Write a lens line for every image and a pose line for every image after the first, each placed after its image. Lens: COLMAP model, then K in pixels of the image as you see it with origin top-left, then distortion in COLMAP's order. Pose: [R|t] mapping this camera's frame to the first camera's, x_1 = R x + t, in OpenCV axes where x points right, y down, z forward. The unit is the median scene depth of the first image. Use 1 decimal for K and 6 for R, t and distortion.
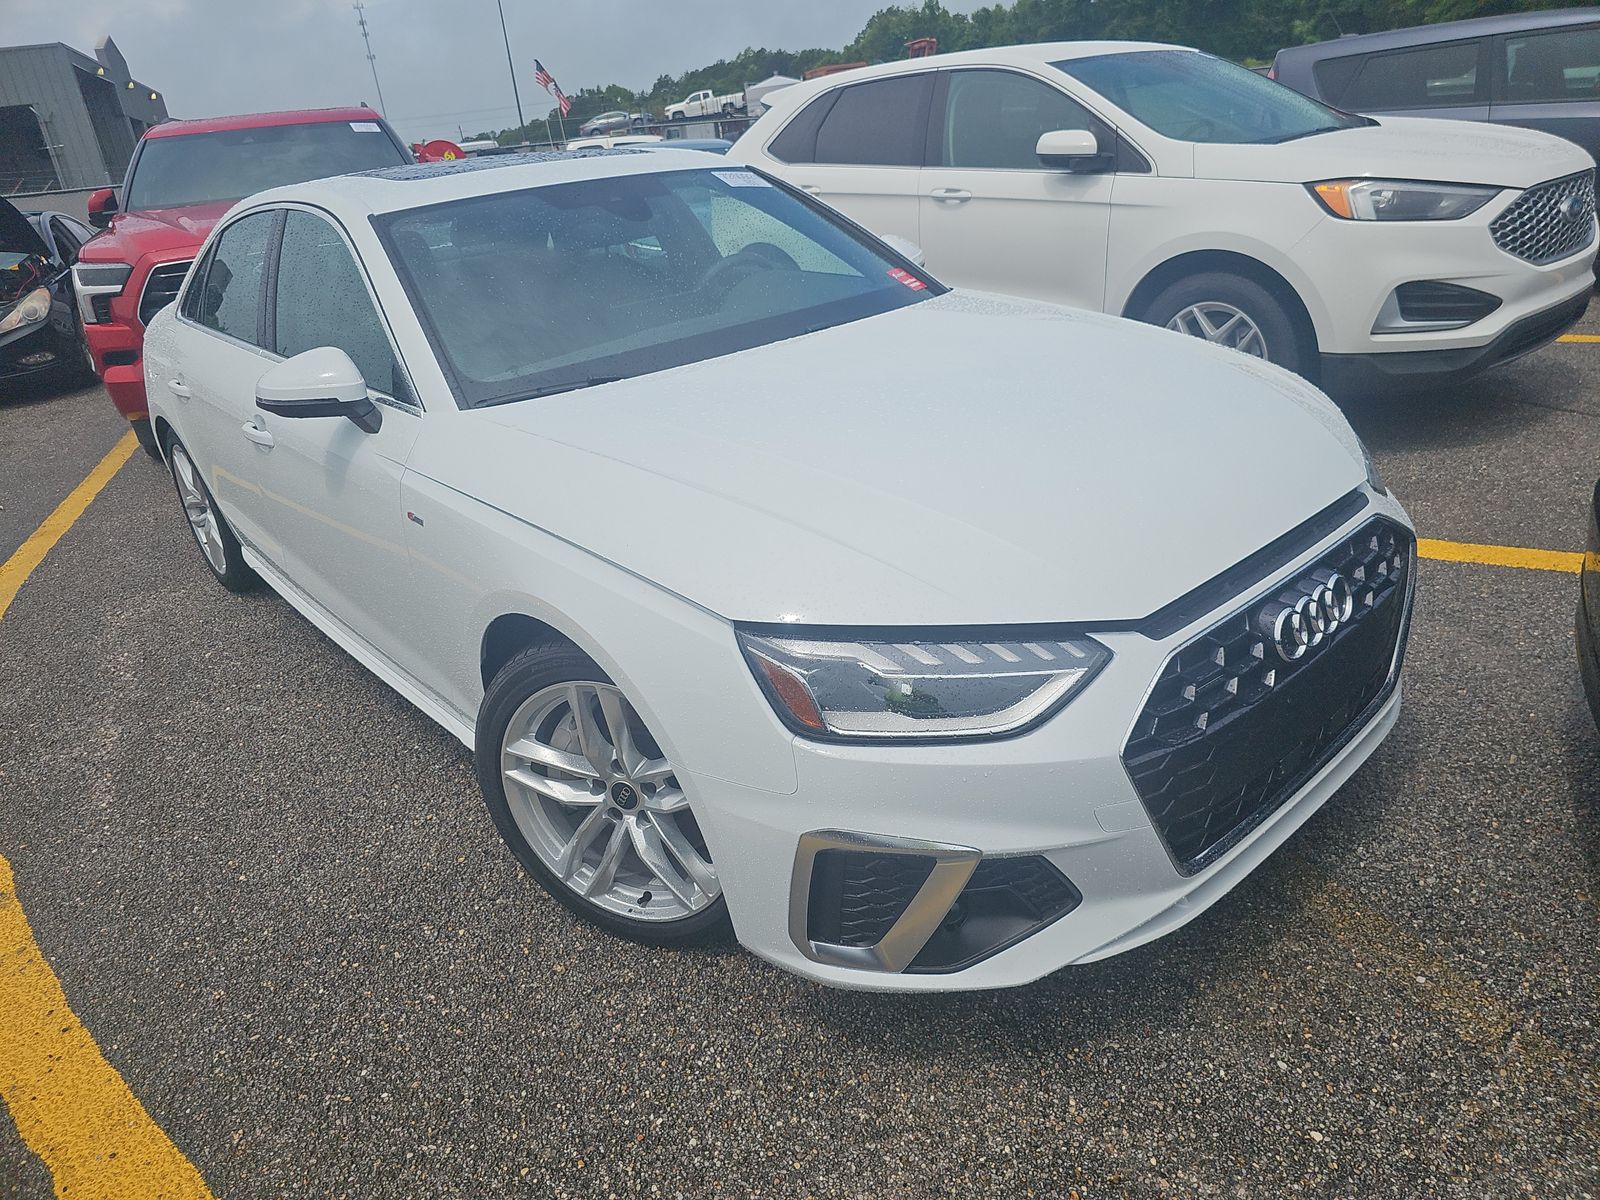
lens RADIAL K [[1034.3, 0, 804.6], [0, 1034.3, 602.6], [0, 0, 1]] dist [0.020927, -0.025231]
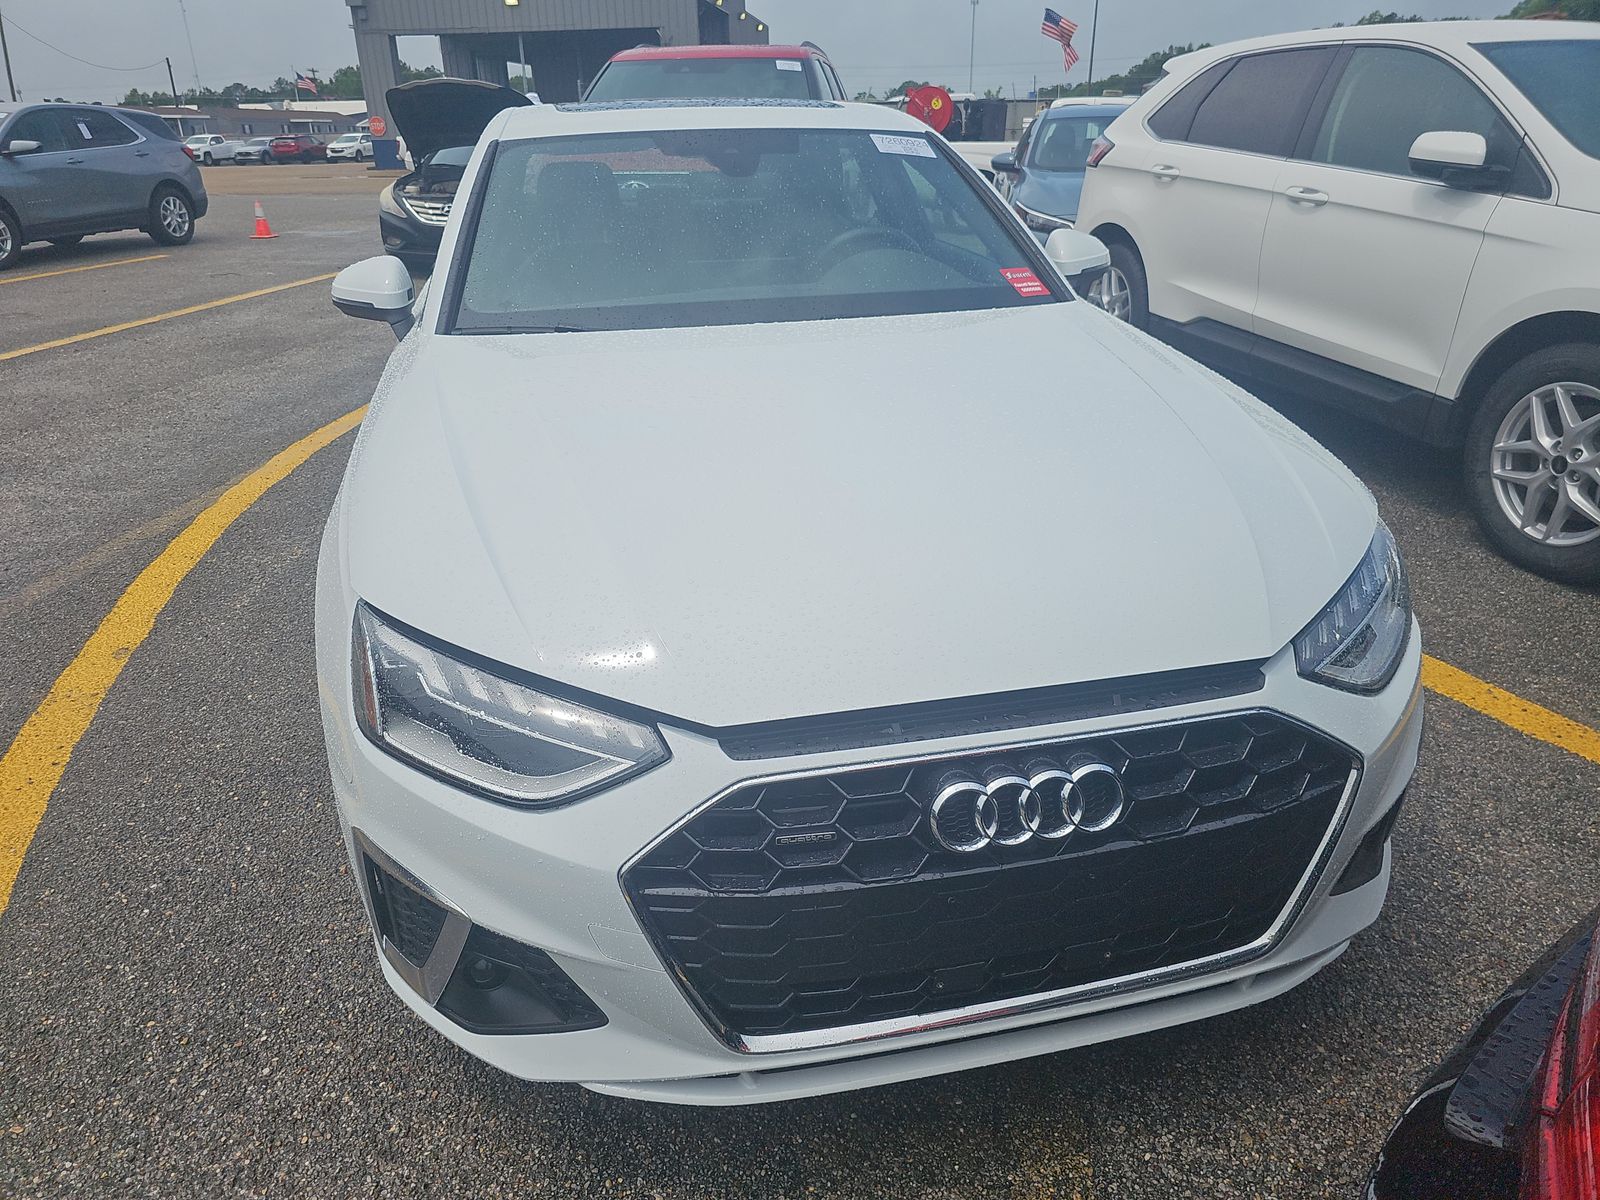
lens RADIAL K [[1034.3, 0, 801.0], [0, 1034.3, 603.4], [0, 0, 1]] dist [0.020927, -0.025231]
pose [[0.871805, 0.280678, -0.401468, 0.245160], [-0.265970, 0.959463, 0.093225, -0.061058], [0.411360, 0.025505, 0.911116, 0.105883]]
